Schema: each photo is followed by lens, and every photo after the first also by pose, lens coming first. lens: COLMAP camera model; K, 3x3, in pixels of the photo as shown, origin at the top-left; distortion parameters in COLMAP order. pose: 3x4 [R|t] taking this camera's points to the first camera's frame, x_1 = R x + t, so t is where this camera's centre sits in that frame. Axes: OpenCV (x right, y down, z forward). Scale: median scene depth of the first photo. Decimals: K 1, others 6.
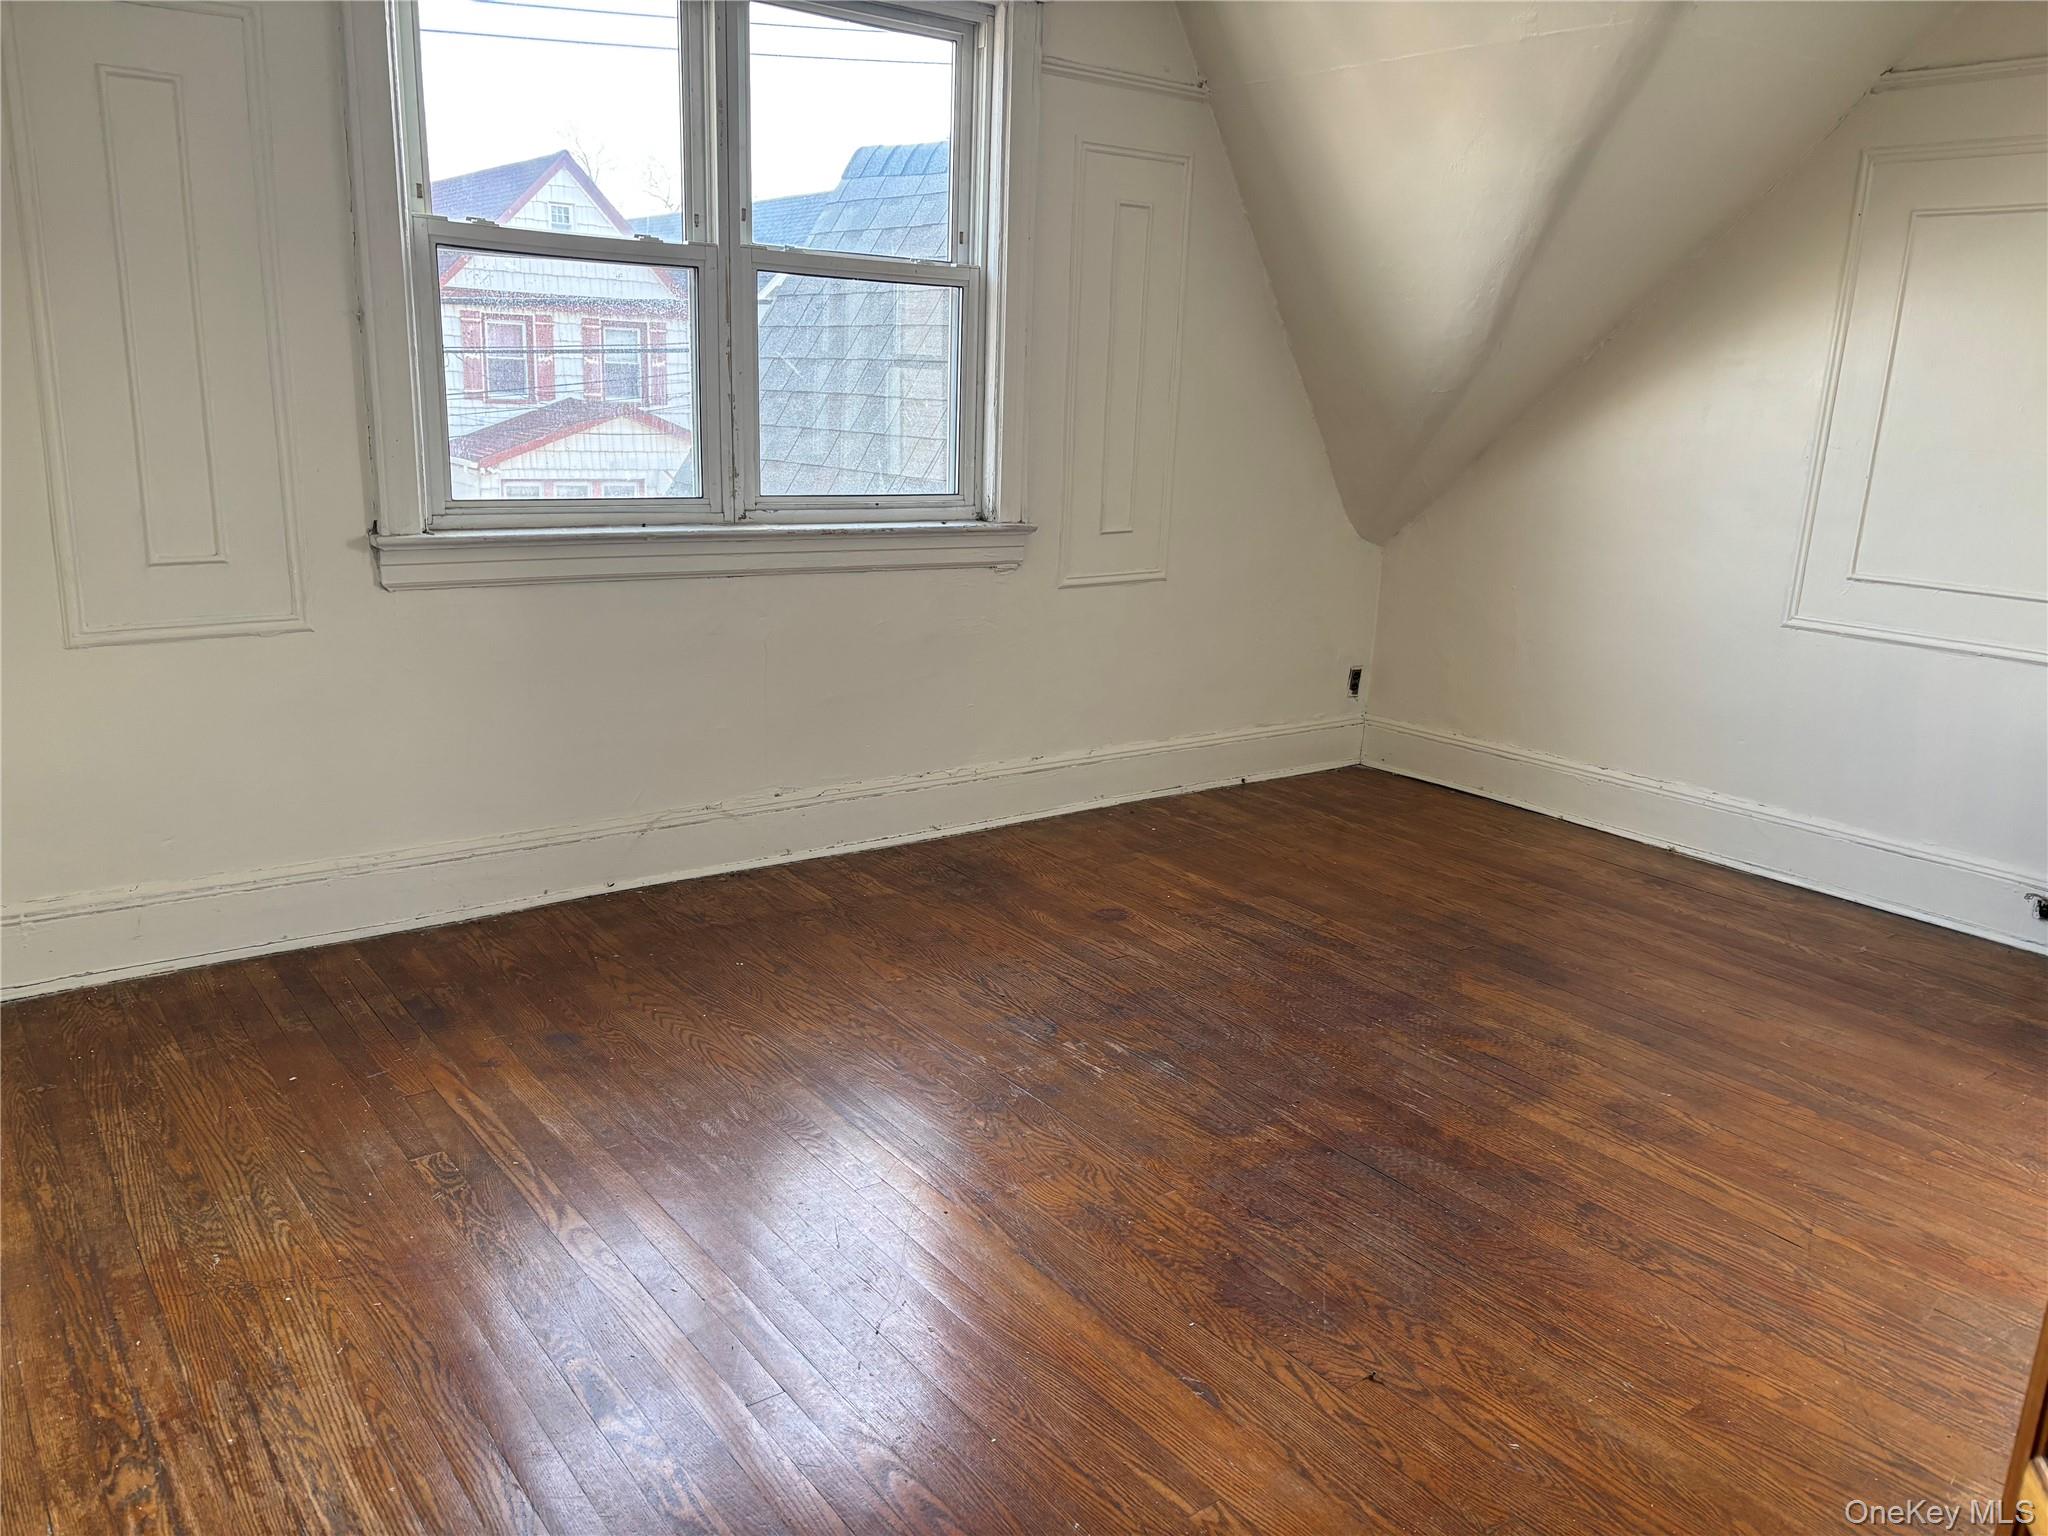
lens RADIAL K [[1545.8, 0, 1027.7], [0, 1545.8, 775.0], [0, 0, 1]] dist [0.001833, -0.000359]
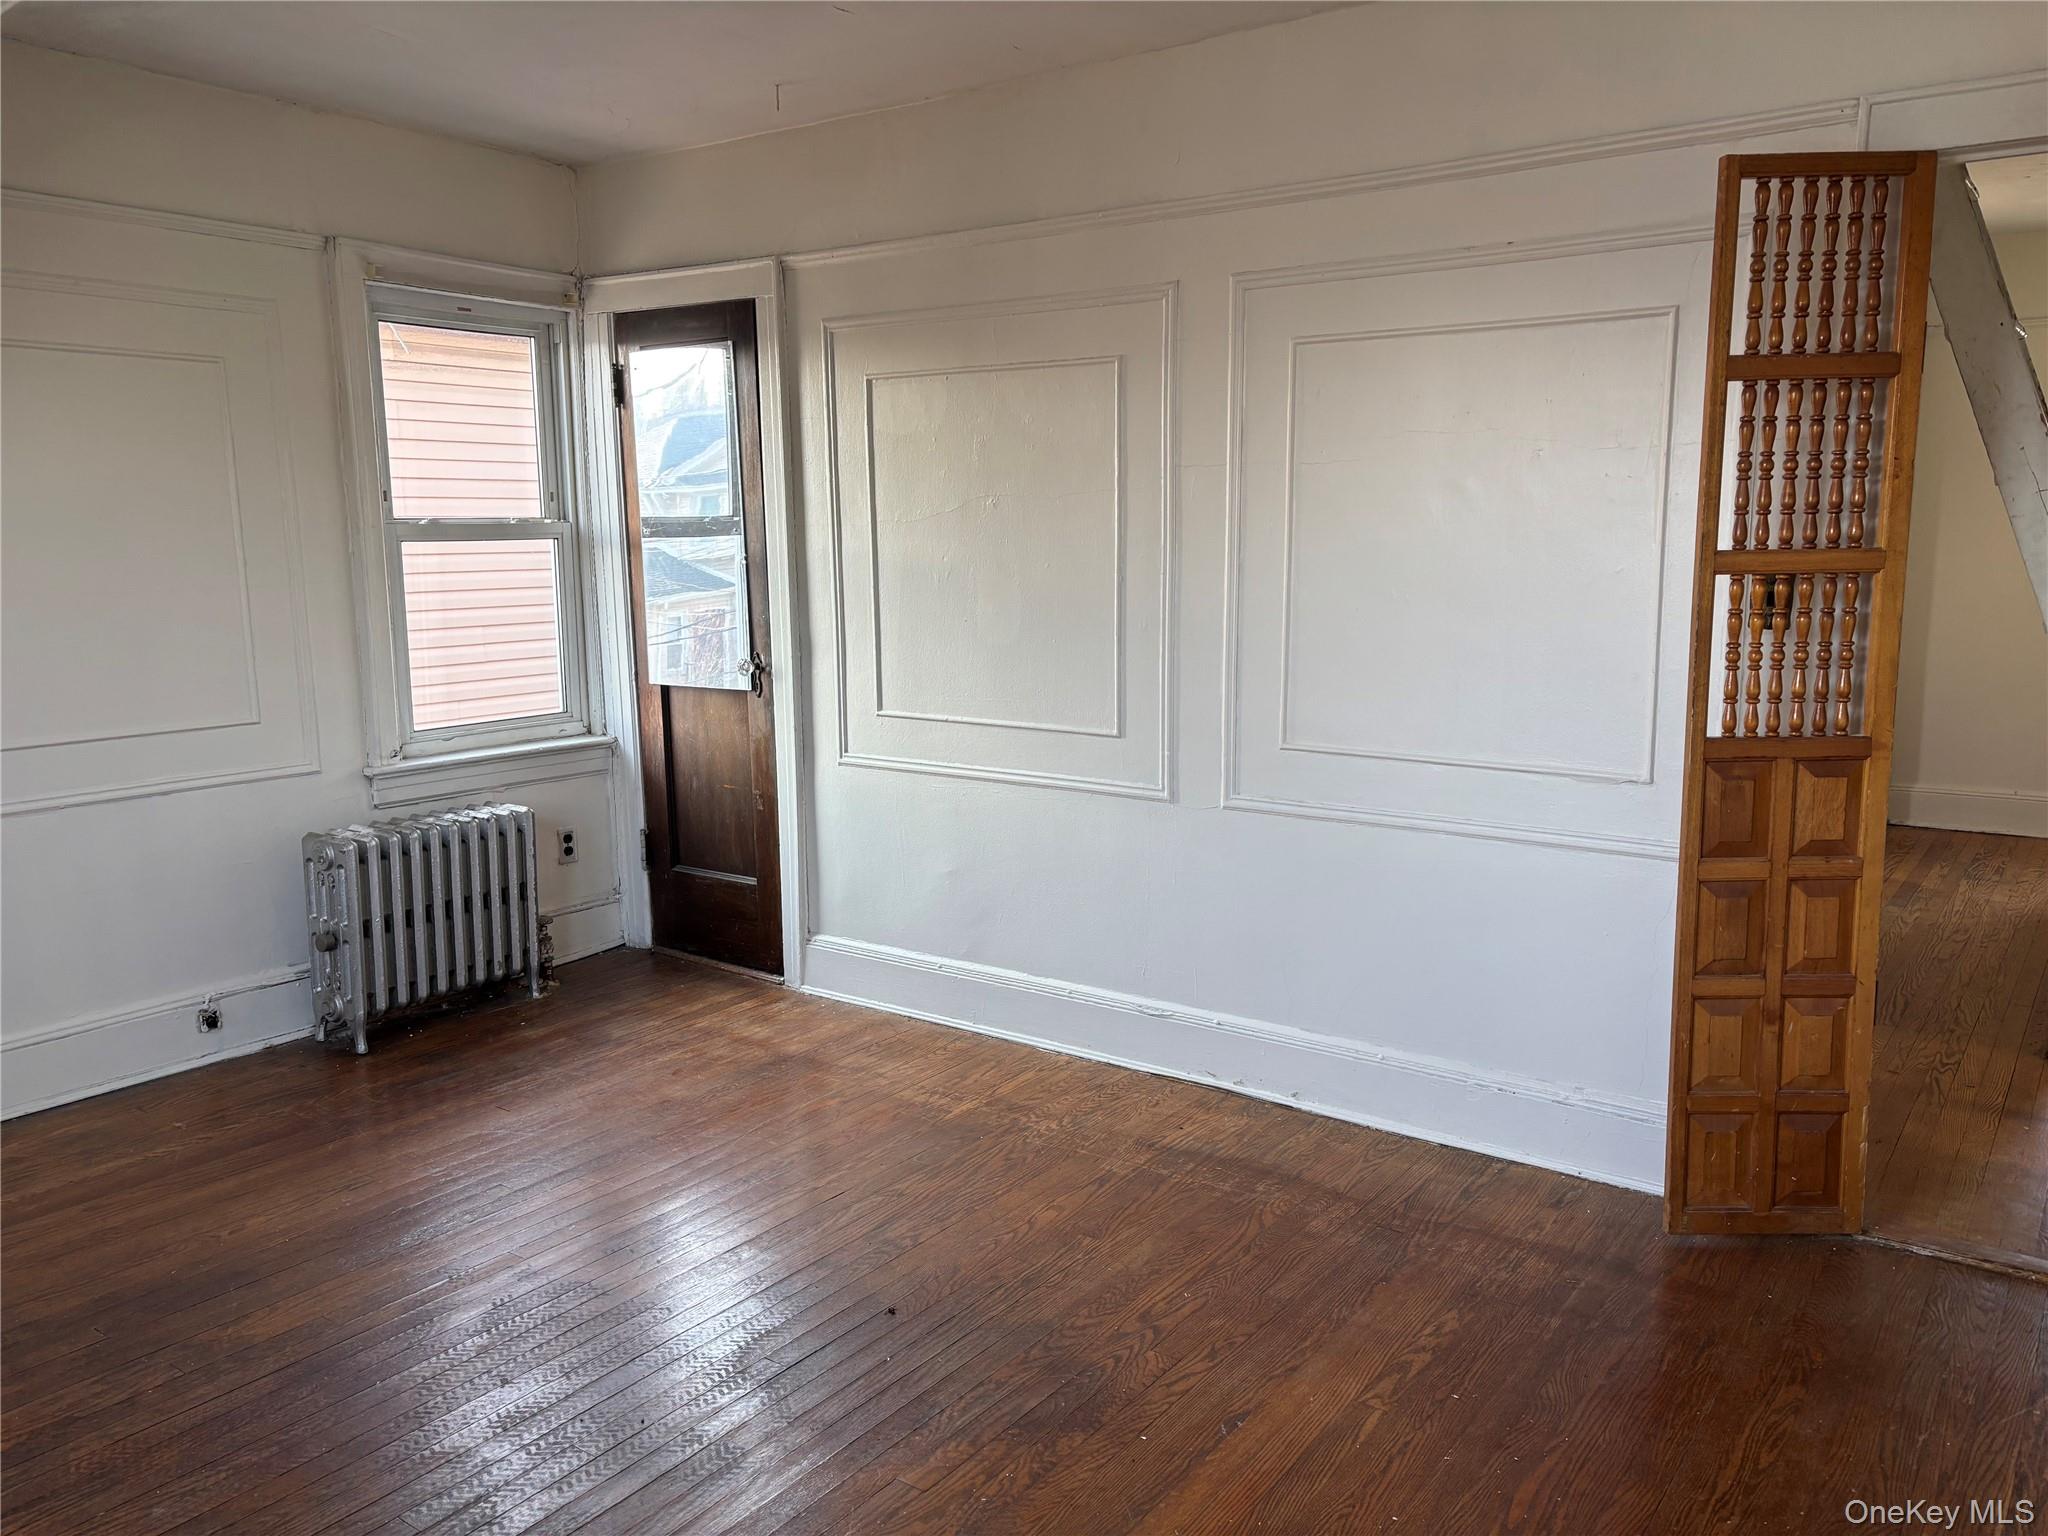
lens RADIAL K [[1545.8, 0, 1027.7], [0, 1545.8, 775.0], [0, 0, 1]] dist [0.001833, -0.000359]
pose [[-0.297892, -0.179764, 0.937521, -0.638080], [0.235033, 0.938064, 0.254548, -0.288807], [-0.925213, 0.296176, -0.237192, 0.988865]]
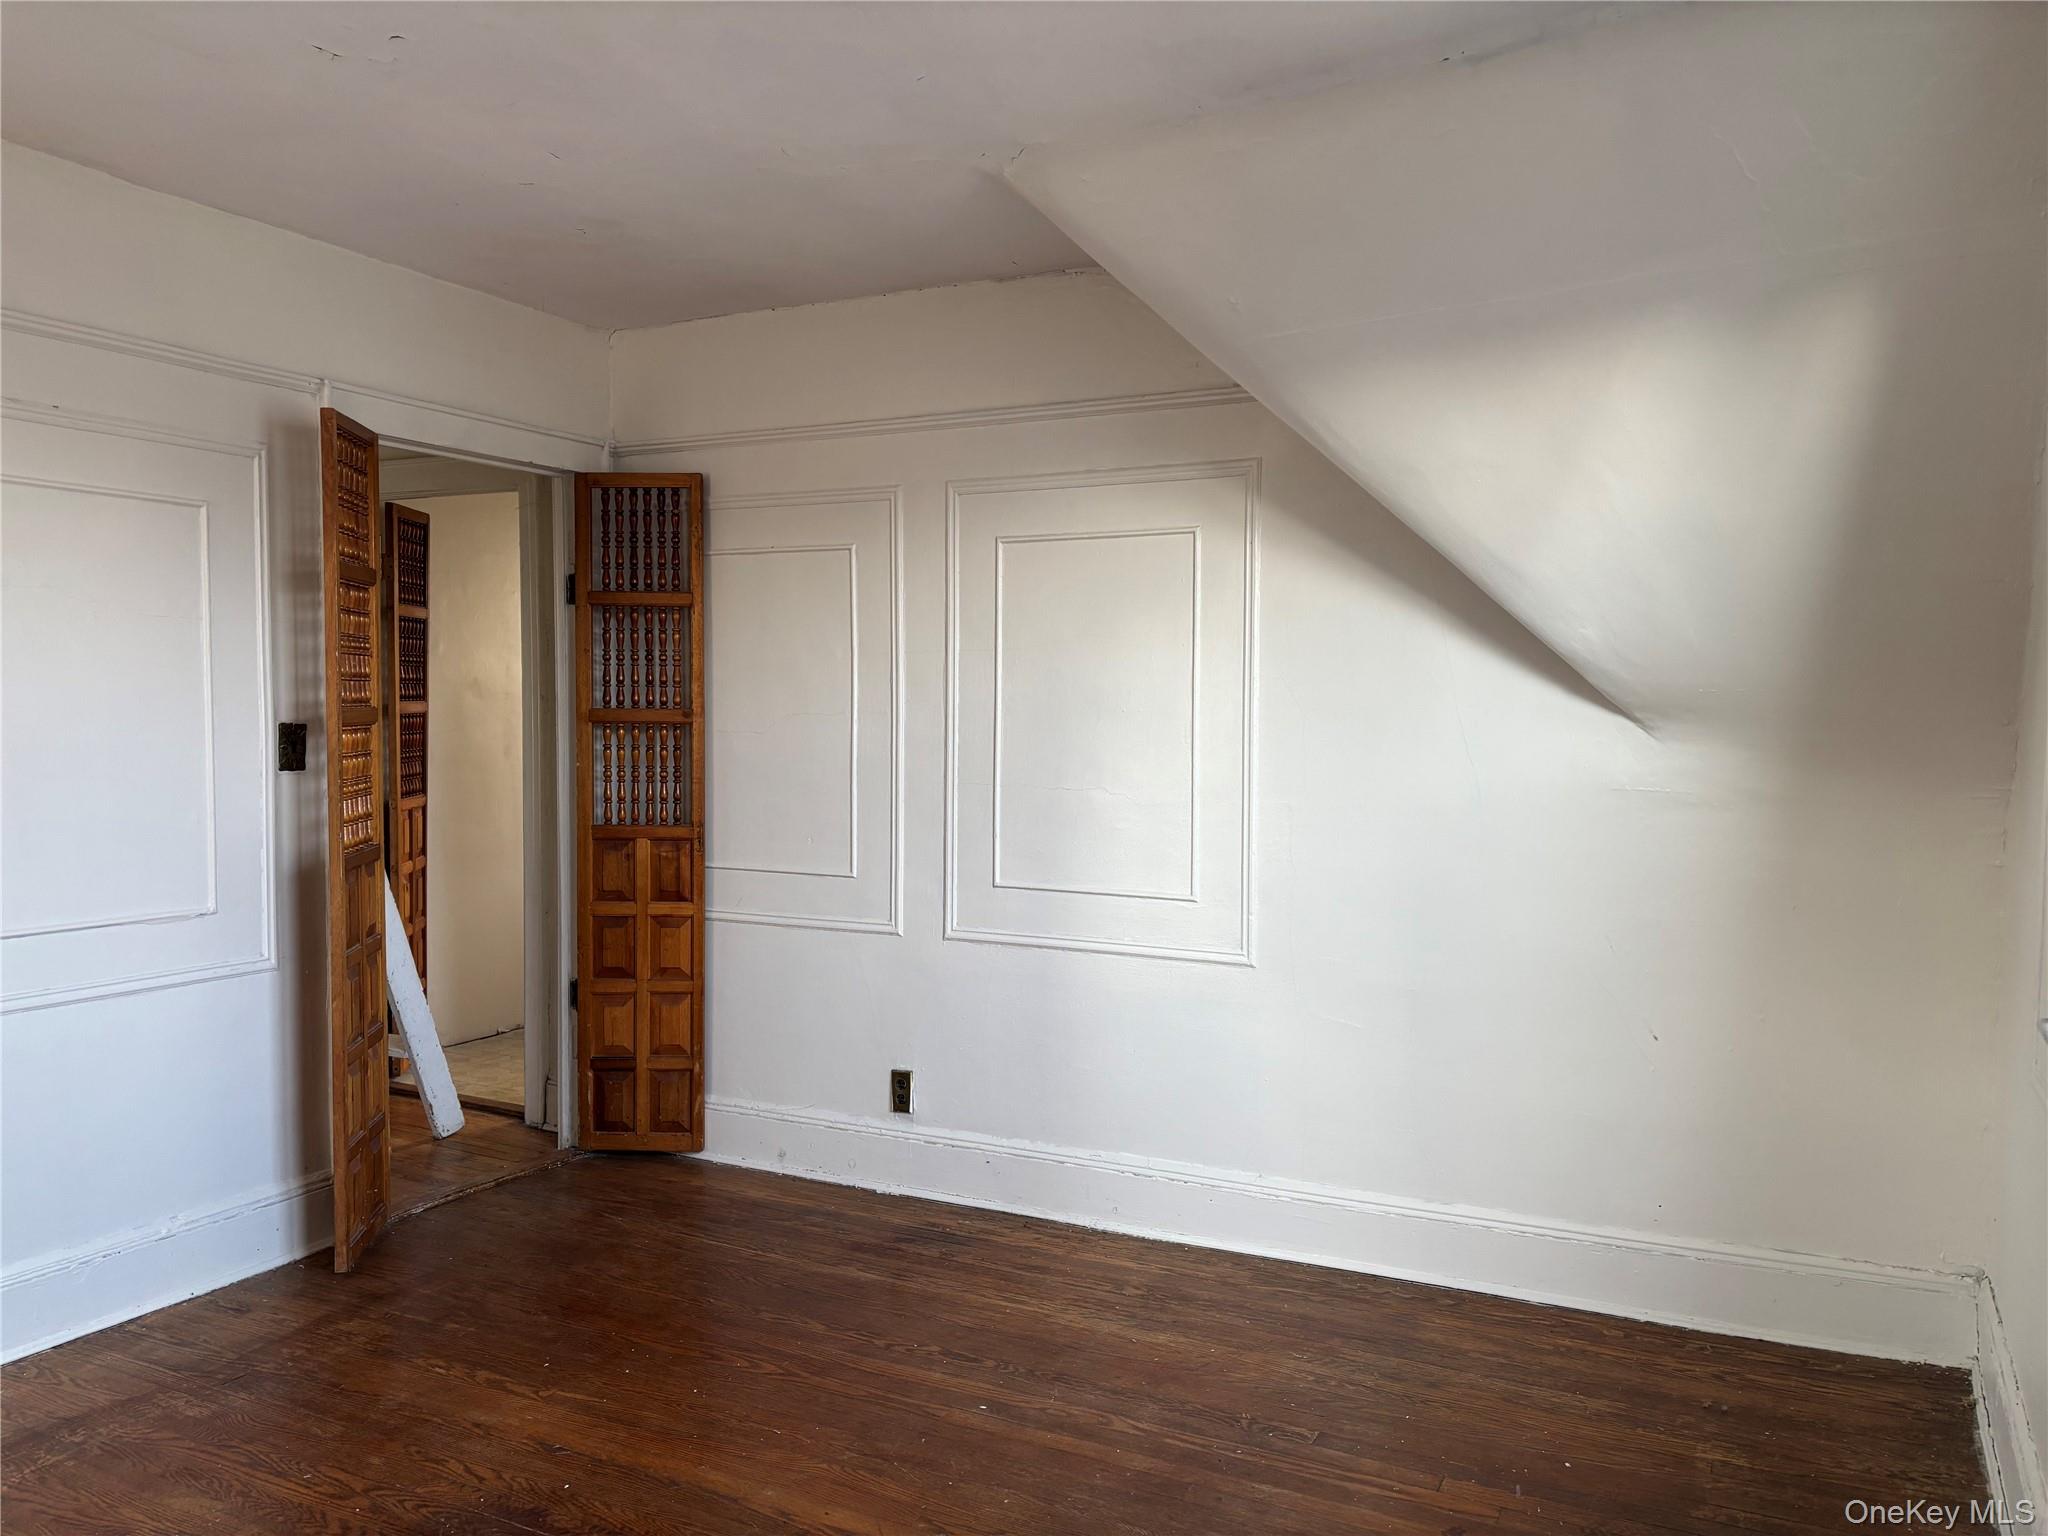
lens RADIAL K [[1545.8, 0, 1027.7], [0, 1545.8, 775.0], [0, 0, 1]] dist [0.001833, -0.000359]
pose [[-0.902743, -0.025448, -0.429428, 0.255219], [-0.147312, 0.956181, 0.253016, -0.421870], [0.404172, 0.291668, -0.866934, 1.659321]]
